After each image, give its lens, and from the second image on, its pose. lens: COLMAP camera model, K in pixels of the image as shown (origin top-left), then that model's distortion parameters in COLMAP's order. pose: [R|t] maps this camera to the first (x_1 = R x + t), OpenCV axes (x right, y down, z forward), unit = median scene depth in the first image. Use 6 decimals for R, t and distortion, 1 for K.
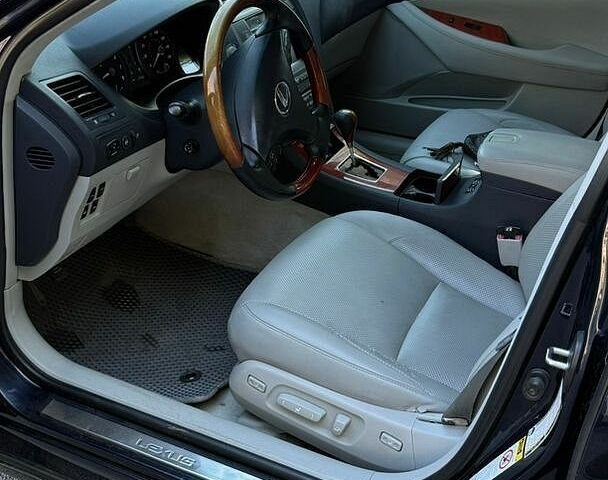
lens RADIAL K [[878.1, 0, 303.2], [0, 878.1, 239.2], [0, 0, 1]] dist [0.009934, 0.107435]
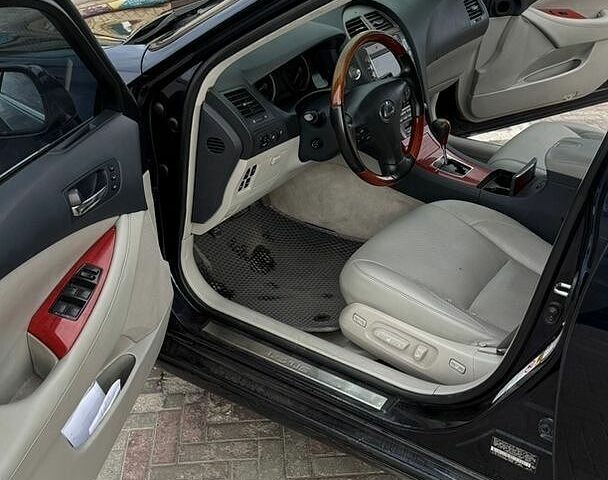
lens RADIAL K [[878.1, 0, 303.2], [0, 878.1, 239.2], [0, 0, 1]] dist [0.009934, 0.107435]
pose [[0.990727, 0.046403, -0.127699, 0.029028], [-0.047554, 0.998851, -0.005979, 0.054477], [0.127274, 0.011997, 0.991795, -0.350678]]
